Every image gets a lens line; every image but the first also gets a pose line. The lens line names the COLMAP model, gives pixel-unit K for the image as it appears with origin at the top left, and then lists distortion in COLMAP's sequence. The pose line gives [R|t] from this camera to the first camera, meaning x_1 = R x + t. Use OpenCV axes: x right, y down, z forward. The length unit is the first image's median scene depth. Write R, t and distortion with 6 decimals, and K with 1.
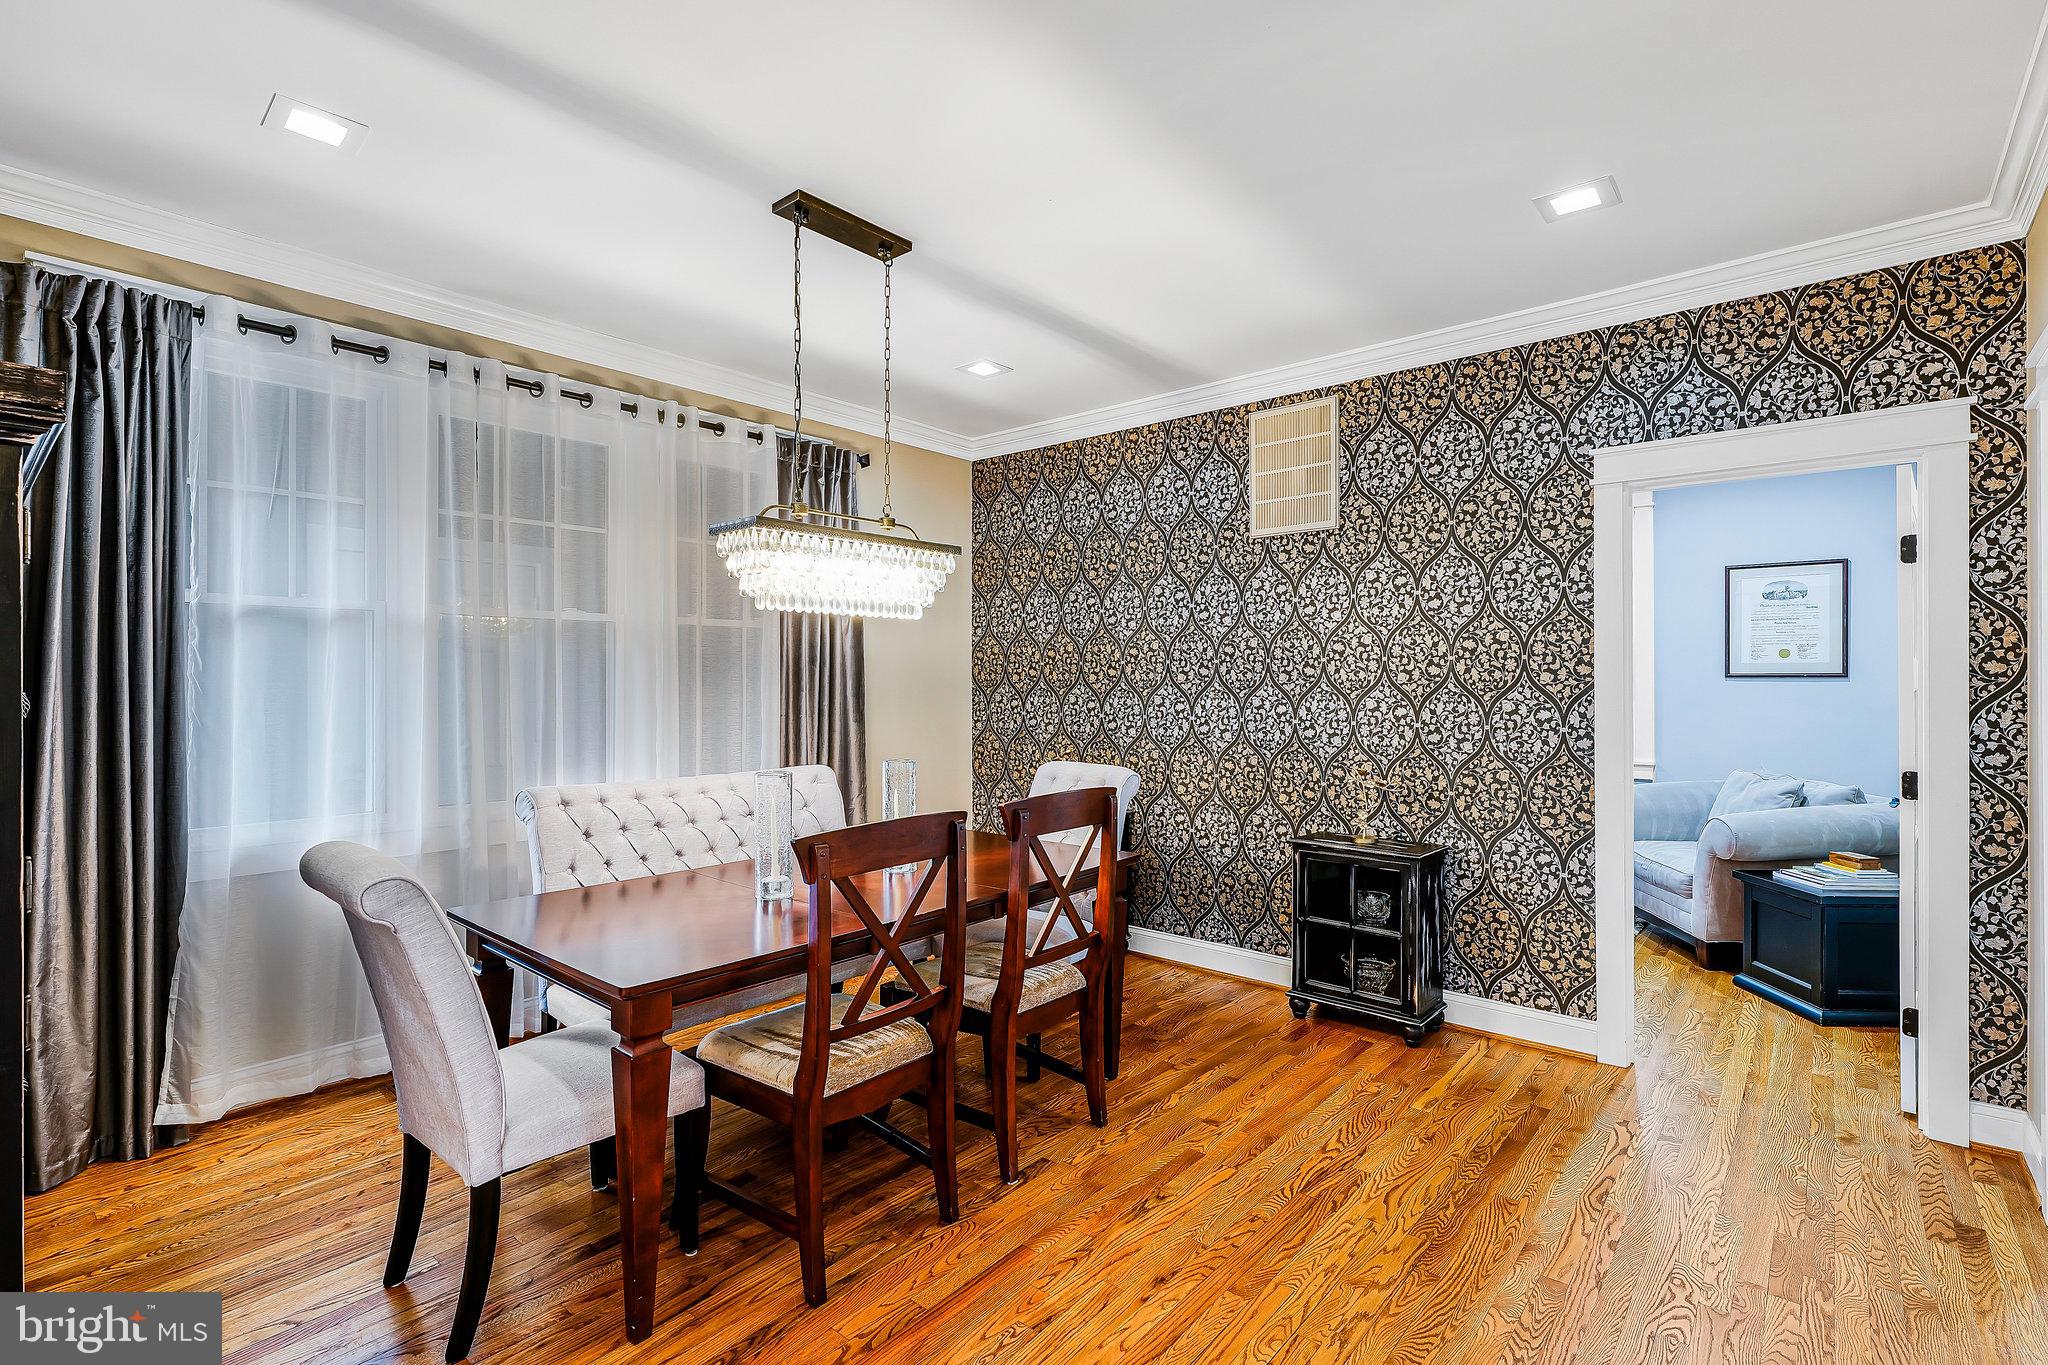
lens RADIAL K [[970.0, 0, 1020.0], [0, 970.0, 679.4], [0, 0, 1]] dist [0.000086, 0.000703]
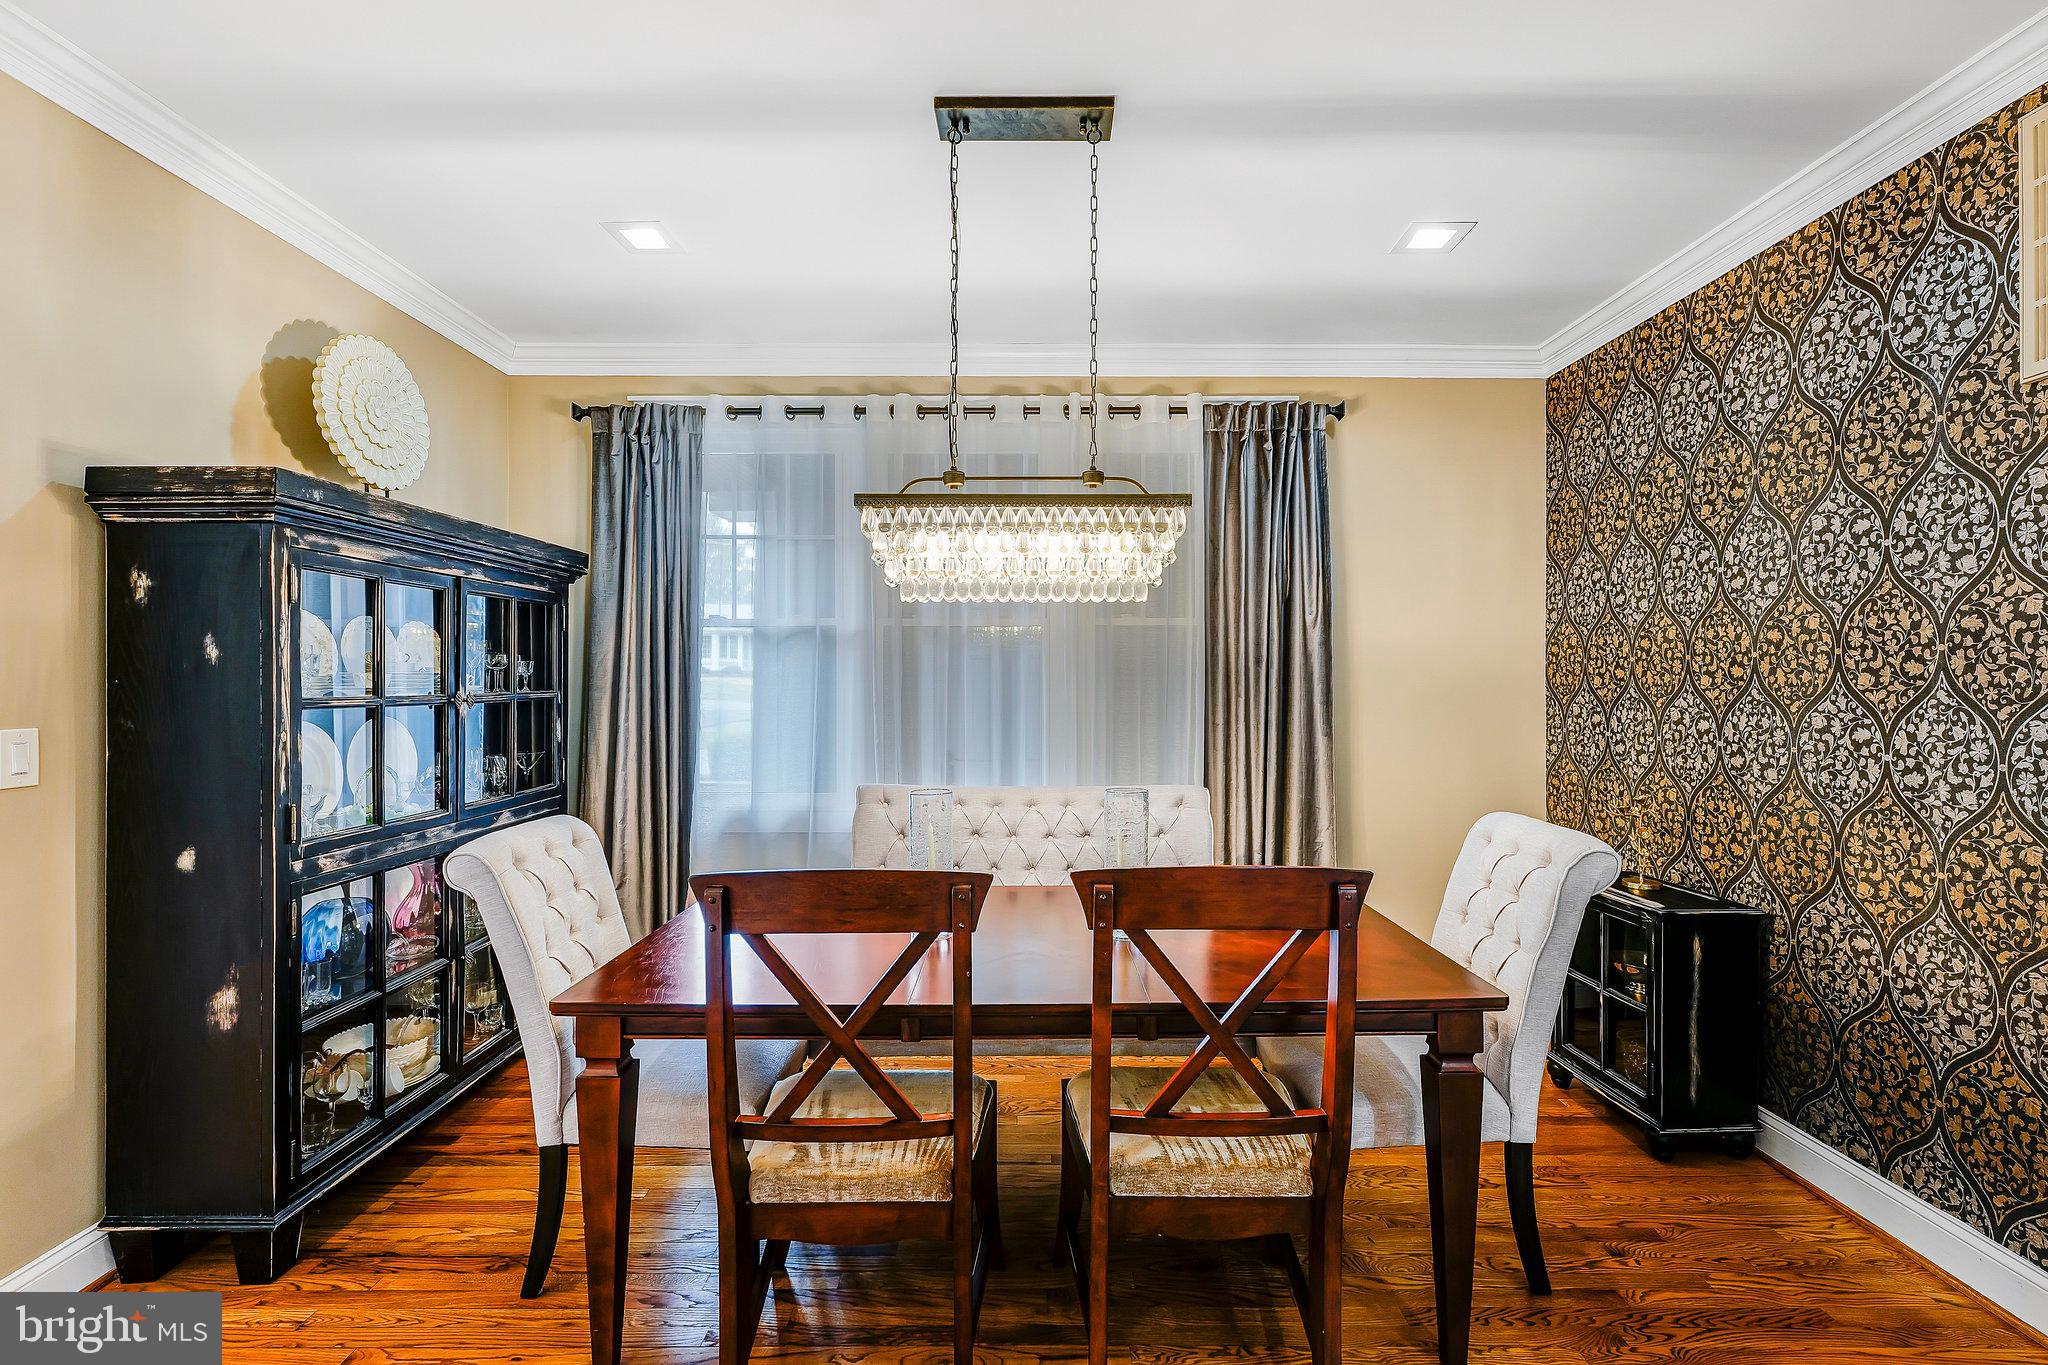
lens RADIAL K [[899.3, 0, 1023.5], [0, 899.3, 686.1], [0, 0, 1]] dist [-0.000097, 0.000570]
pose [[0.647666, 0.001128, -0.761923, 0.257598], [-0.000729, 0.999999, 0.000861, 0.001629], [0.761924, -0.000002, 0.647667, 0.347521]]
